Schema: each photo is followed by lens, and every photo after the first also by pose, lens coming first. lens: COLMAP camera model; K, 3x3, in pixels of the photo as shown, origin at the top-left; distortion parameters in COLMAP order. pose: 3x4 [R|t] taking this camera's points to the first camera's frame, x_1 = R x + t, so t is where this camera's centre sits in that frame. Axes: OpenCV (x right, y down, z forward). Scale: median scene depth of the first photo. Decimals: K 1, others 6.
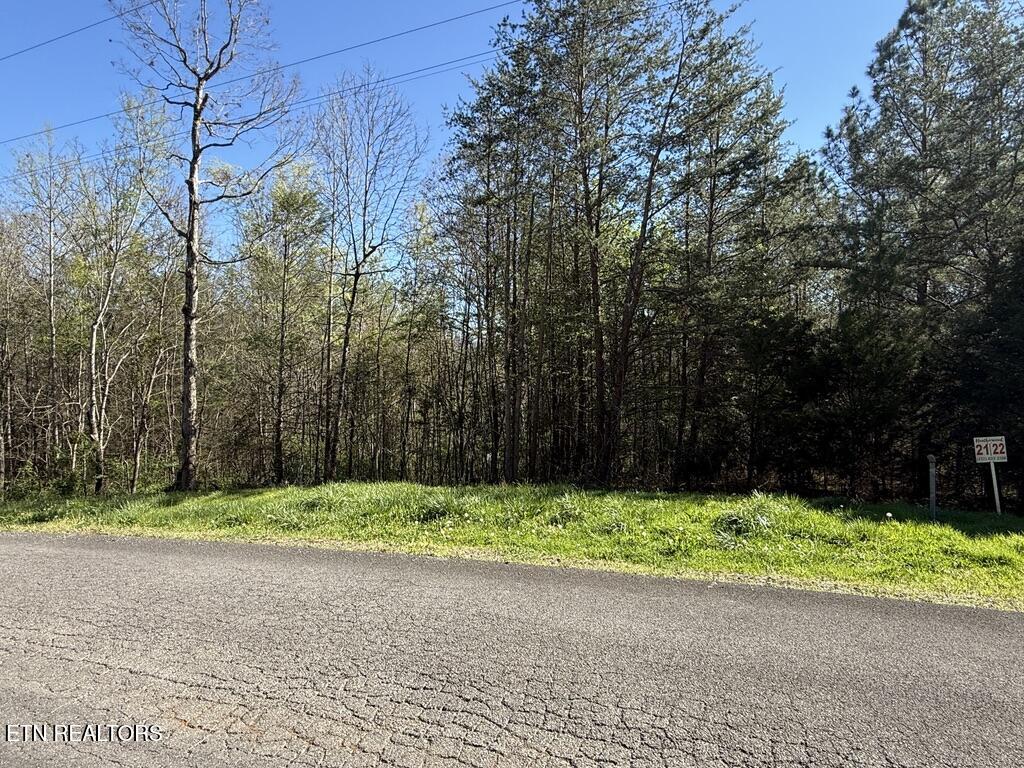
lens RADIAL K [[575.9, 0, 513.2], [0, 575.9, 383.3], [0, 0, 1]] dist [-0.005055, -0.000738]
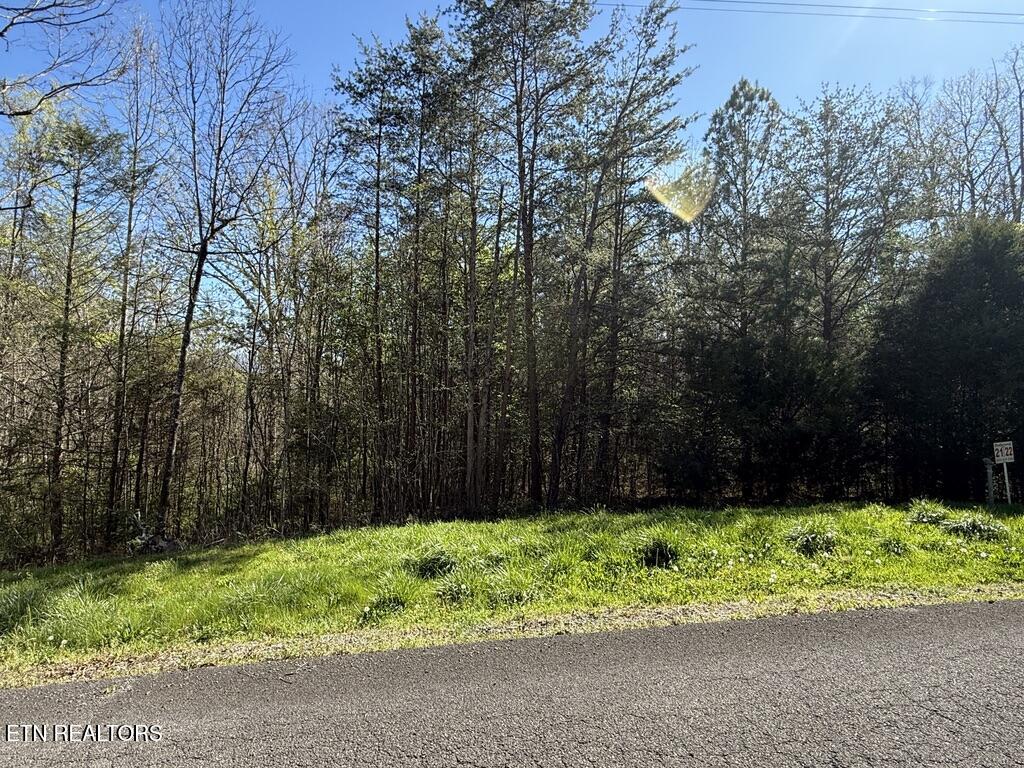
lens RADIAL K [[575.9, 0, 513.2], [0, 575.9, 383.3], [0, 0, 1]] dist [-0.005055, -0.000738]
pose [[0.891181, 0.024549, 0.452982, -0.258181], [-0.008122, 0.999238, -0.038174, 0.009233], [-0.453574, 0.030340, 0.890702, 0.148974]]
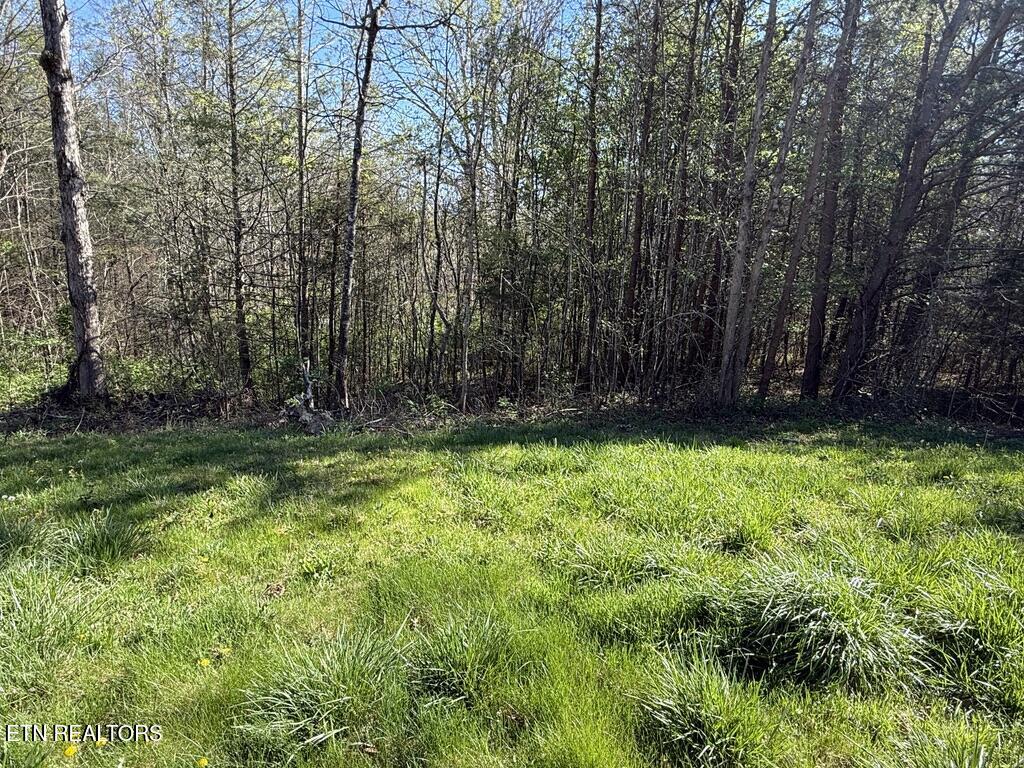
lens RADIAL K [[575.9, 0, 513.2], [0, 575.9, 383.3], [0, 0, 1]] dist [-0.005055, -0.000738]
pose [[0.989692, 0.007211, 0.143029, -0.221749], [-0.039411, 0.973883, 0.223605, 0.023969], [-0.137681, -0.226937, 0.964128, 0.371071]]
